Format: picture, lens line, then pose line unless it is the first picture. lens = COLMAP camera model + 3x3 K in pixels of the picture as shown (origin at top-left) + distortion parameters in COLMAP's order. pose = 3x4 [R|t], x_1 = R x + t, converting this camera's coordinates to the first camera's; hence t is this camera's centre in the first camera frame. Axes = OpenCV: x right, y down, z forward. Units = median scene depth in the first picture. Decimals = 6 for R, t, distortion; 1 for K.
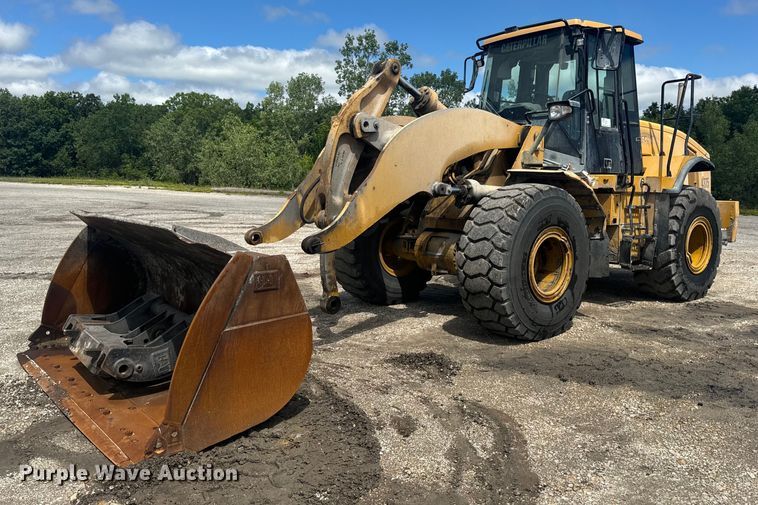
lens RADIAL K [[591.3, 0, 362.9], [0, 591.3, 253.6], [0, 0, 1]] dist [0.055948, -0.004518]
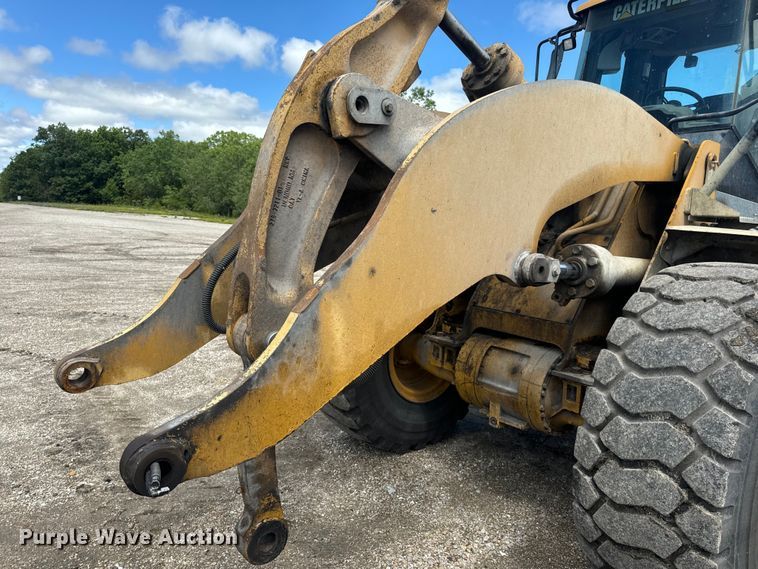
lens RADIAL K [[532.2, 0, 379.0], [0, 532.2, 284.5], [0, 0, 1]] dist [0.070090, -0.086225]
pose [[0.999224, 0.038298, -0.009256, 0.022353], [-0.038279, 0.999265, 0.002145, -0.088739], [0.009331, -0.001789, 0.999955, 0.579895]]
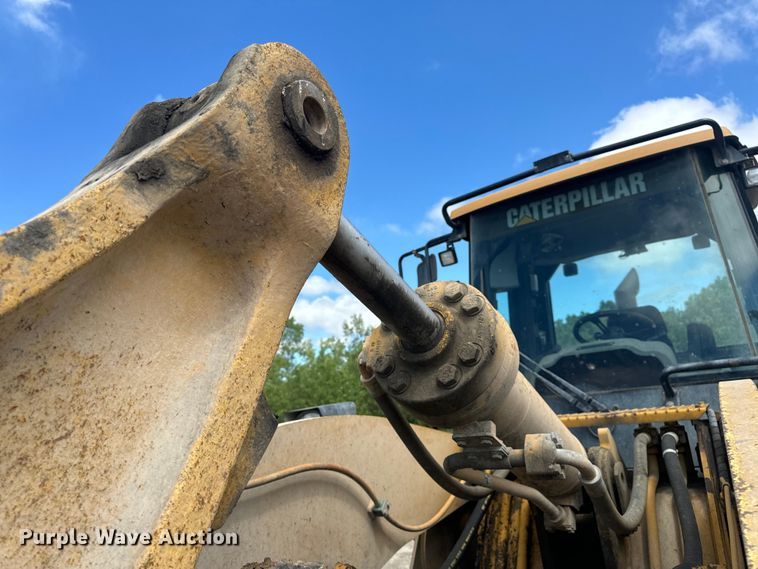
lens RADIAL K [[535.9, 0, 379.0], [0, 535.9, 284.5], [0, 0, 1]] dist [0.068704, -0.111973]
pose [[0.950467, -0.026478, 0.309696, 0.030696], [0.133514, 0.934541, -0.329858, -0.227472], [-0.280690, 0.354868, 0.891786, 0.859330]]
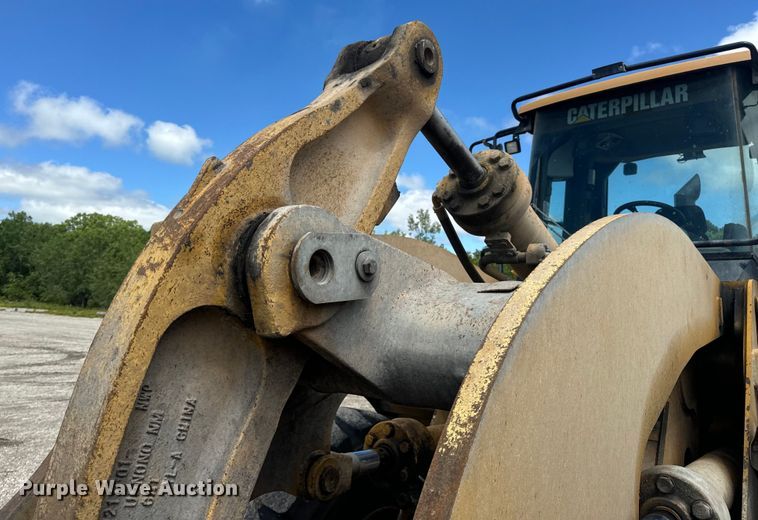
lens RADIAL K [[556.5, 0, 364.5], [0, 556.5, 226.7], [0, 0, 1]] dist [0.088454, -0.133015]
pose [[0.985034, 0.043655, 0.166738, -0.010114], [0.000497, 0.966669, -0.256027, -0.166158], [-0.172358, 0.252279, 0.952181, 0.744721]]
